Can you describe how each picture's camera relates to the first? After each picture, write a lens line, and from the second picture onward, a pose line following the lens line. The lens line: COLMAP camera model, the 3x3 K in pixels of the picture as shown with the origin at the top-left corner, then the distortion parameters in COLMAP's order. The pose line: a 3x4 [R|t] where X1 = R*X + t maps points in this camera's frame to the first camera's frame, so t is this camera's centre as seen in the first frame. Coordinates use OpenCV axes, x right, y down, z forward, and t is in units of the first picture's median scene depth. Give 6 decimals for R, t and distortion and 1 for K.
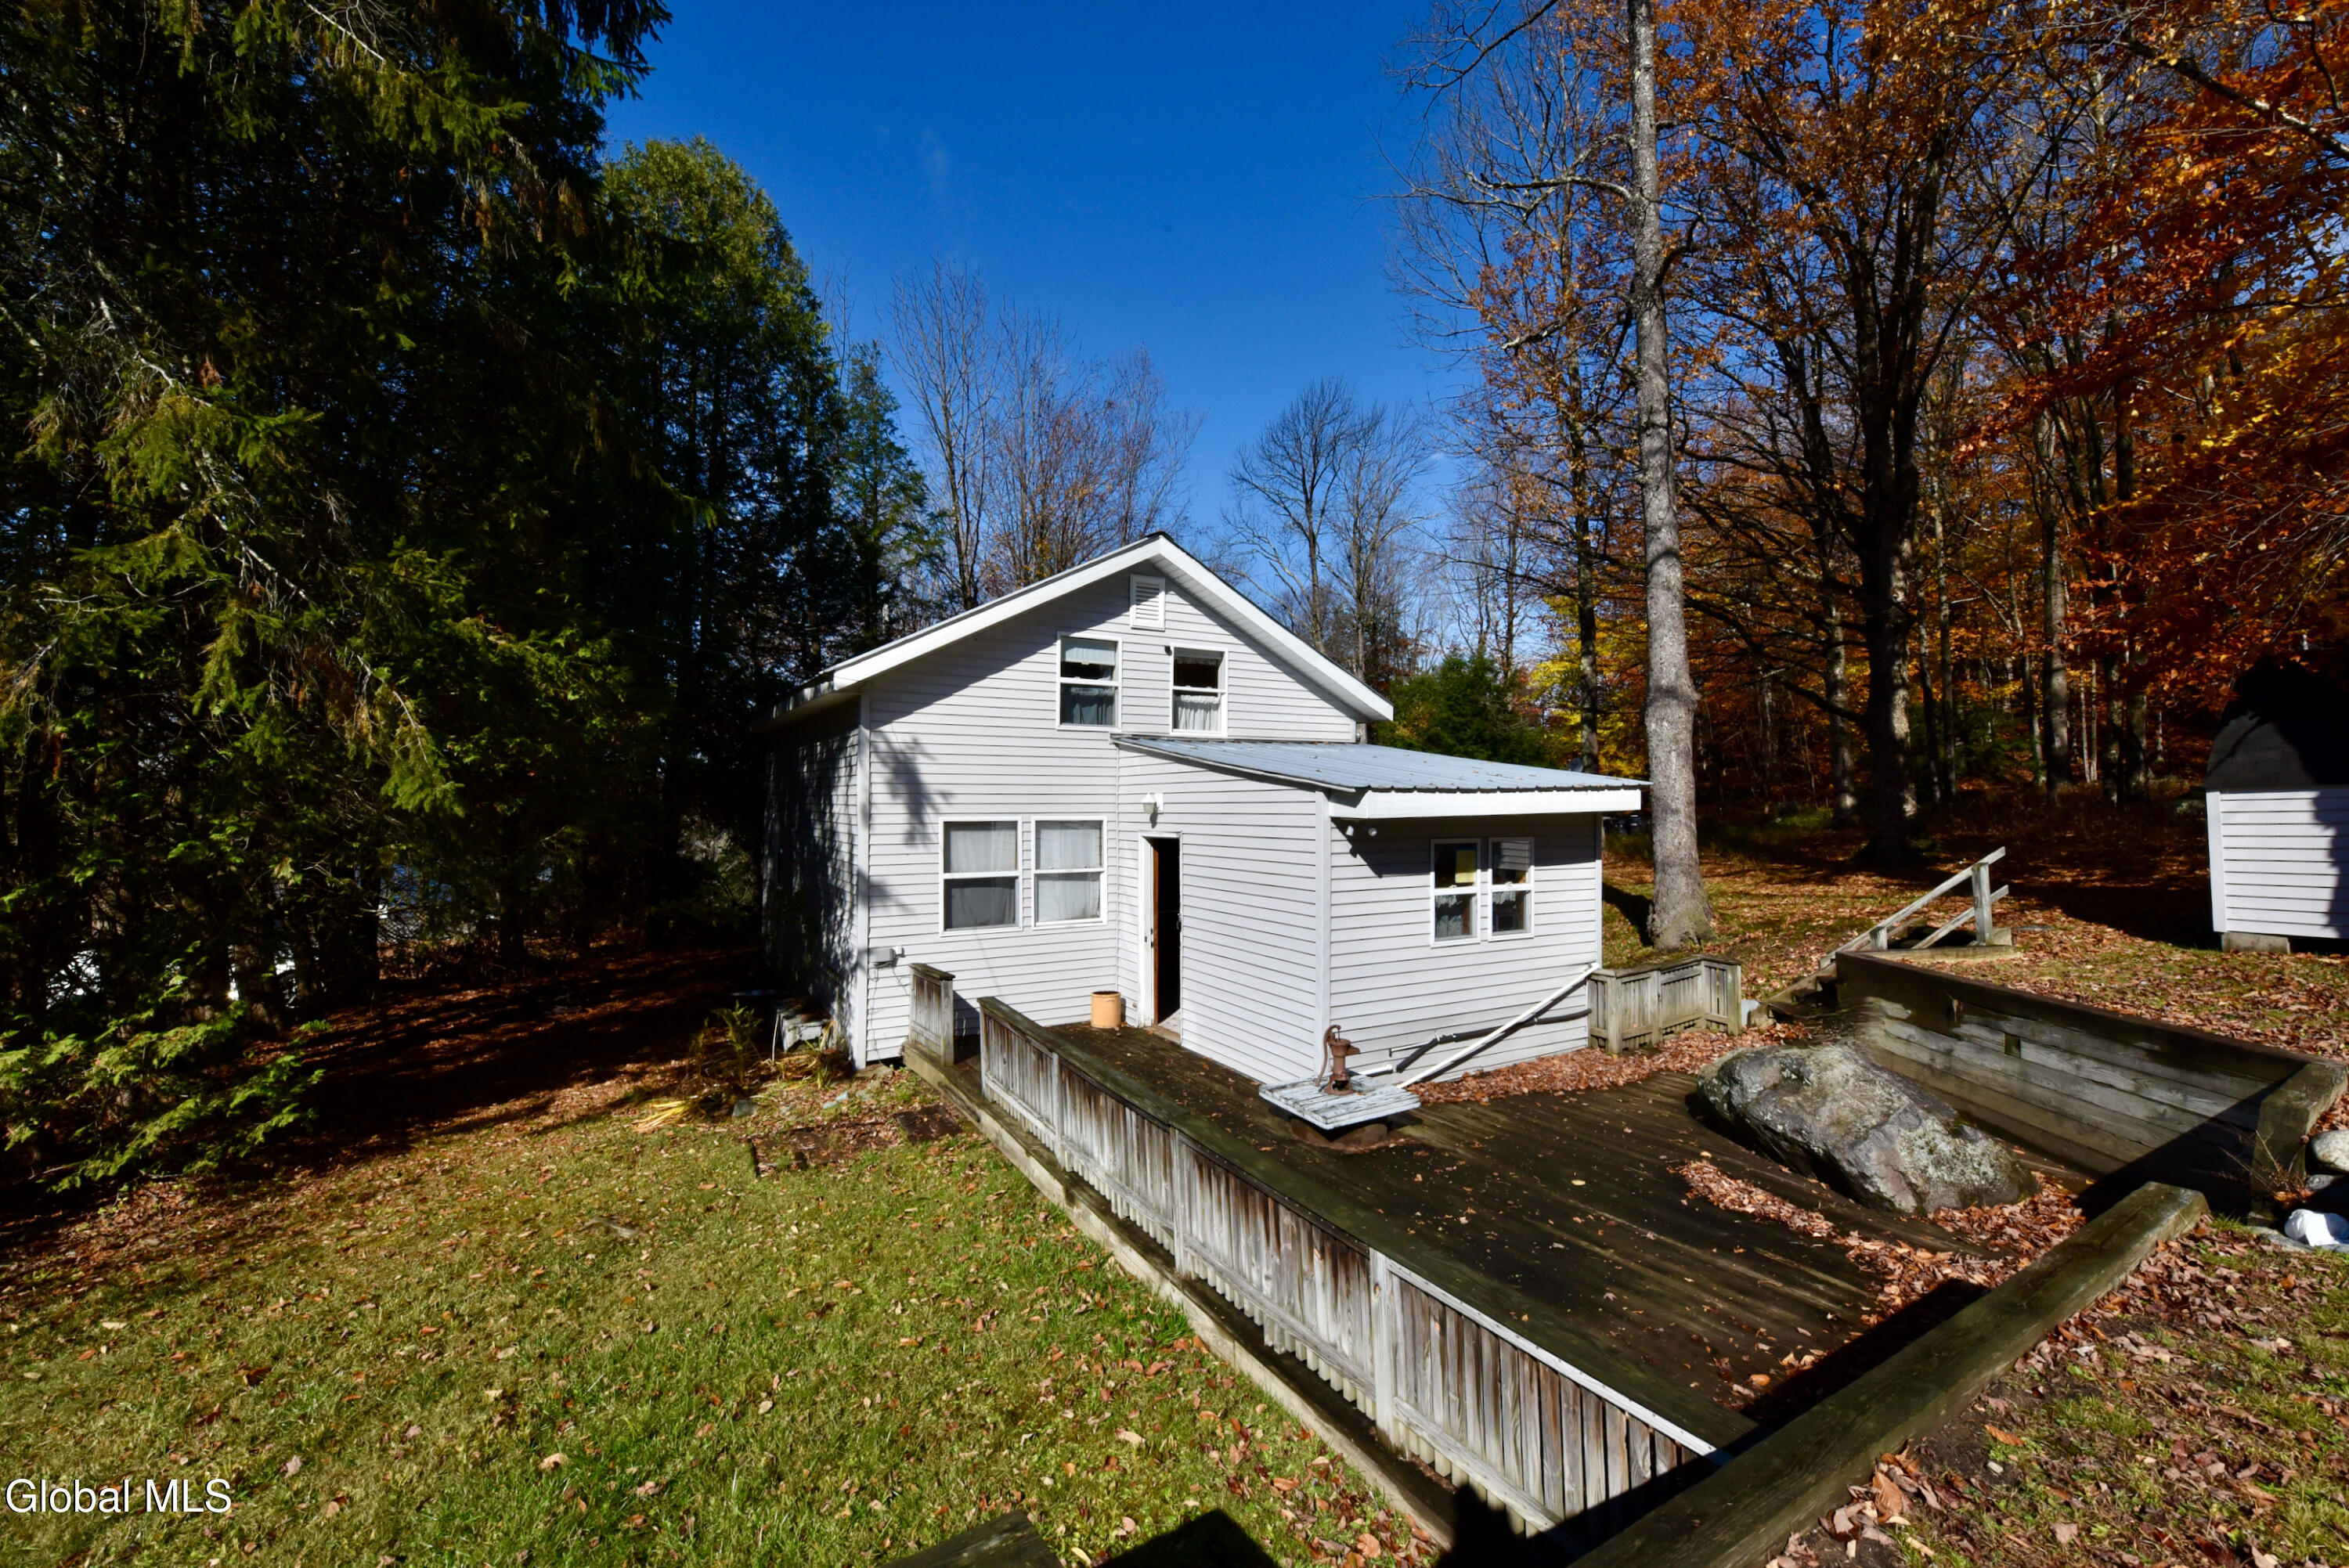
lens RADIAL K [[972.1, 0, 1166.0], [0, 972.1, 788.7], [0, 0, 1]] dist [-0.009876, -0.000999]
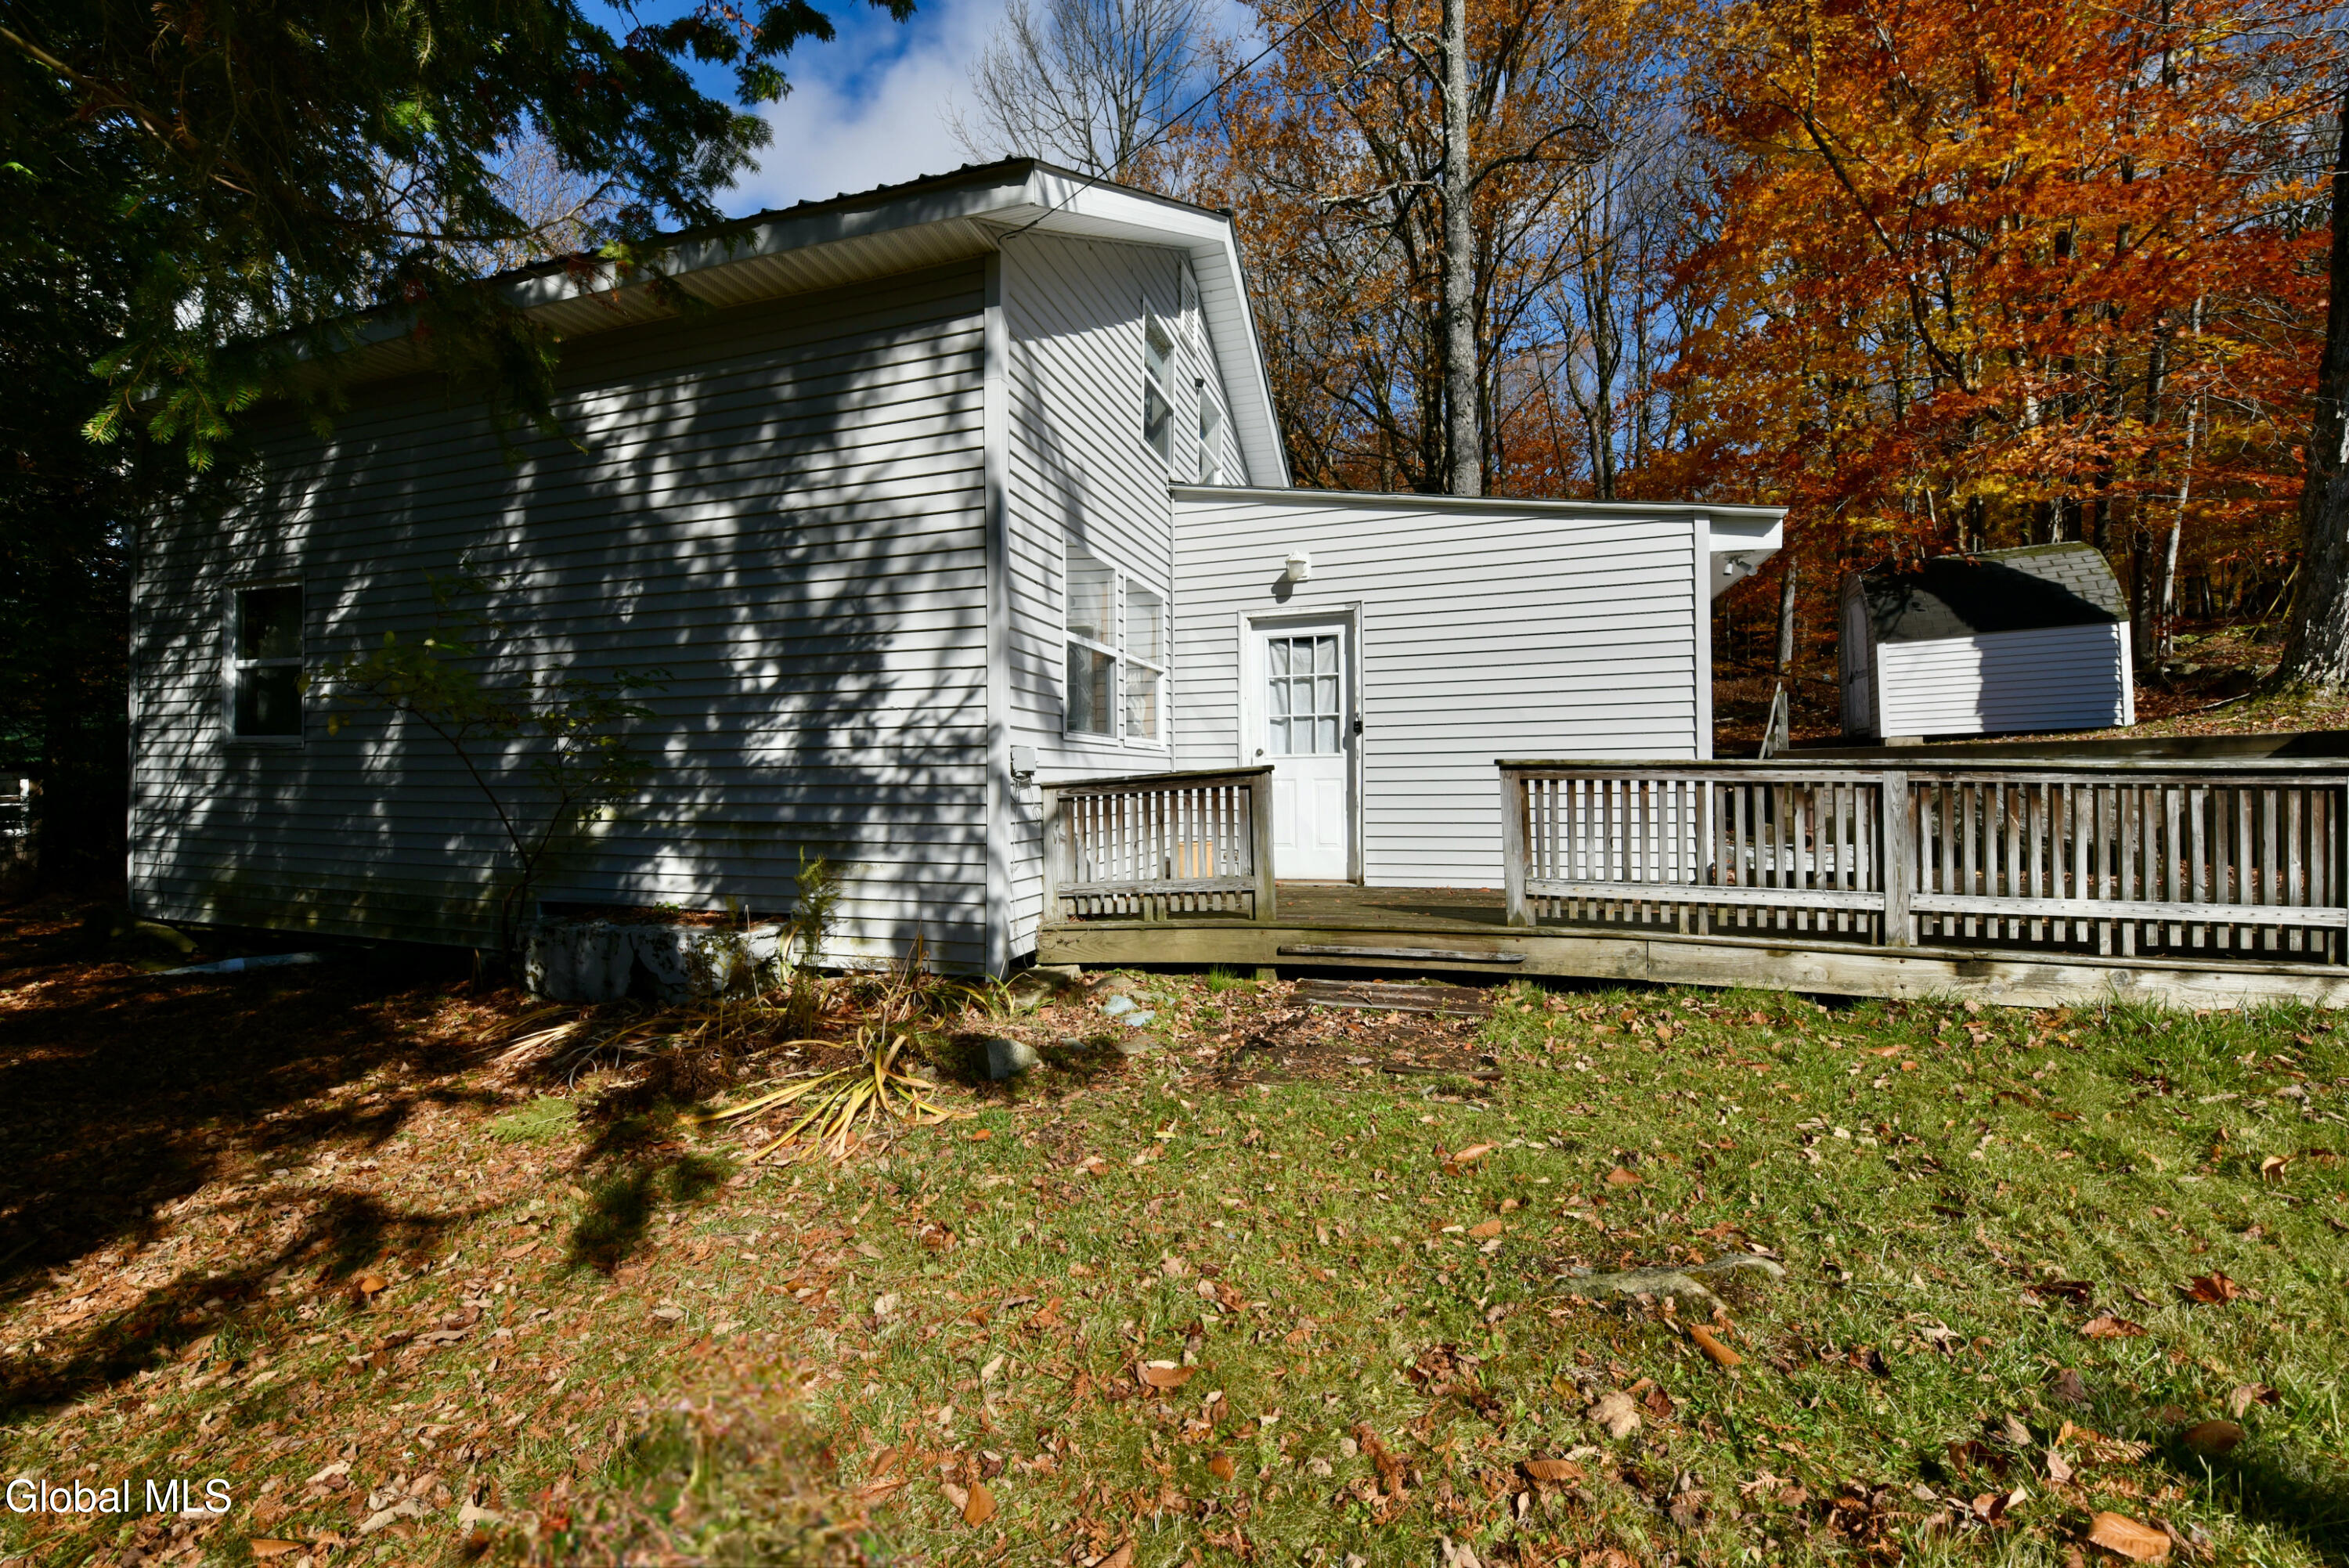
lens RADIAL K [[972.1, 0, 1164.1], [0, 972.1, 784.1], [0, 0, 1]] dist [-0.009876, -0.000999]
pose [[0.733887, -0.002283, 0.679268, -0.691492], [0.015149, 0.999801, -0.013007, 0.223327], [-0.679103, 0.019836, 0.733775, 0.673886]]
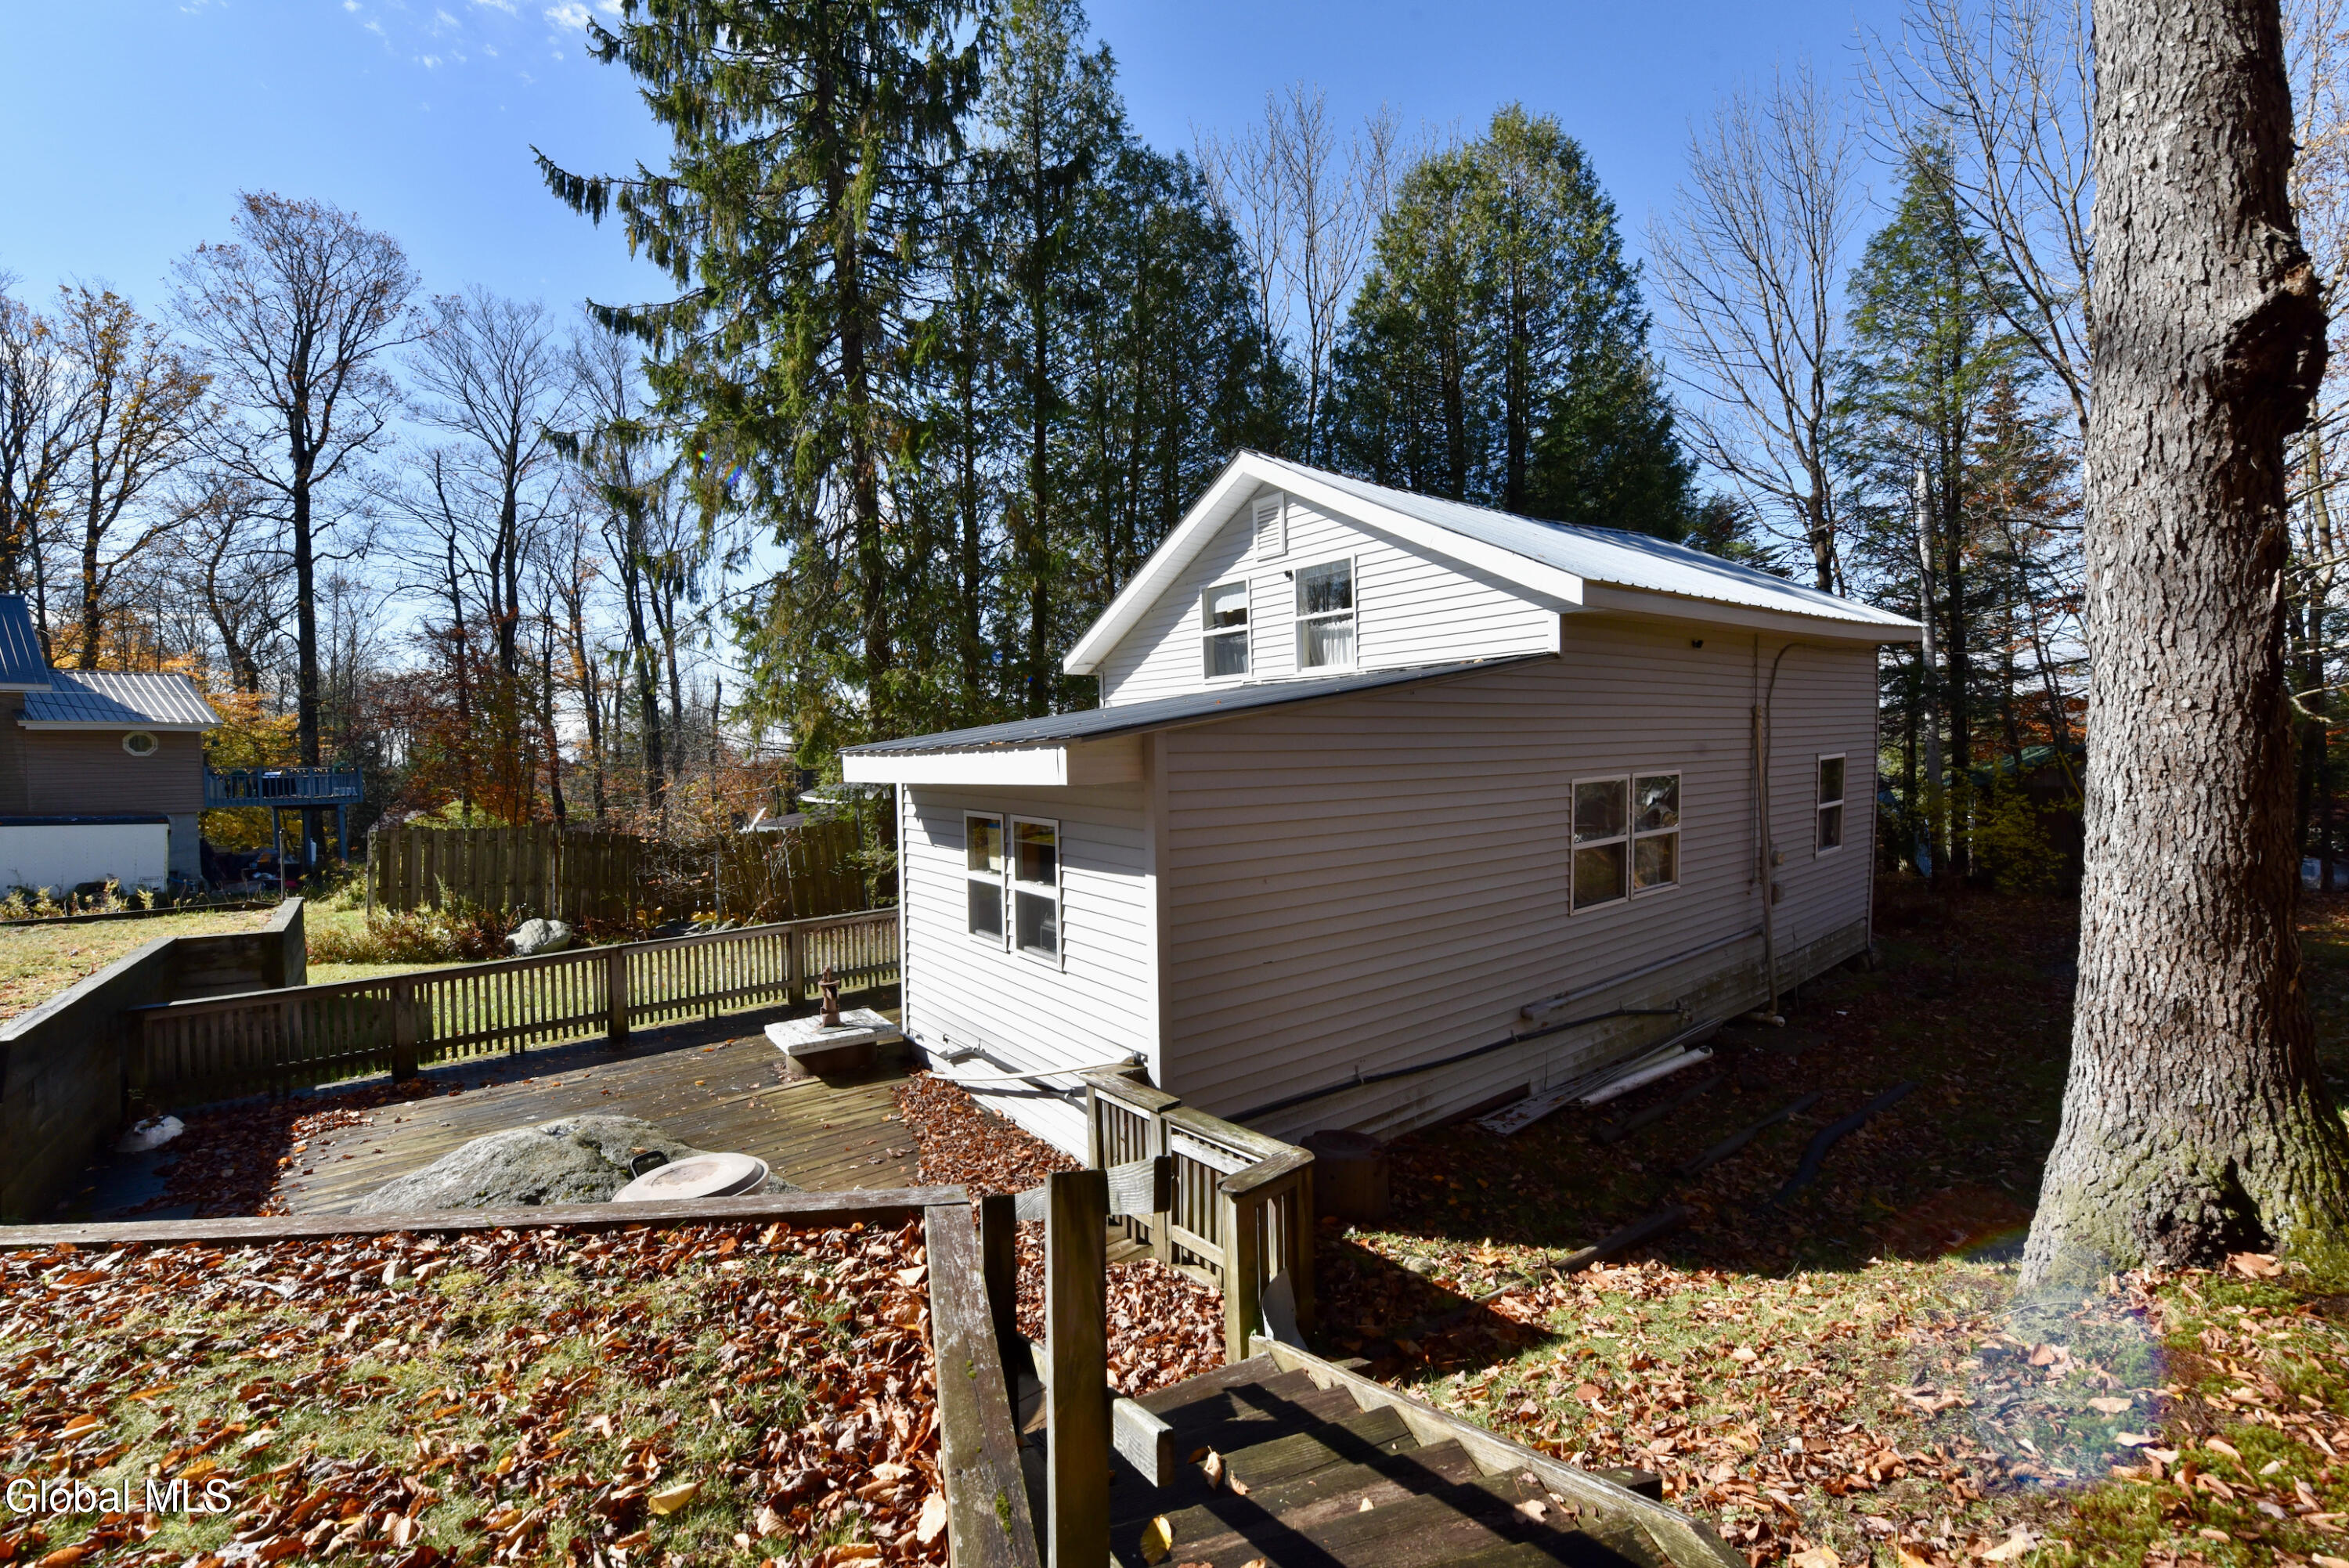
lens RADIAL K [[972.1, 0, 1178.5], [0, 972.1, 784.5], [0, 0, 1]] dist [-0.009876, -0.000999]
pose [[0.118490, 0.038740, -0.992199, 1.129998], [0.024729, 0.998814, 0.041951, -0.000122], [0.992647, -0.029507, 0.117391, 1.091051]]
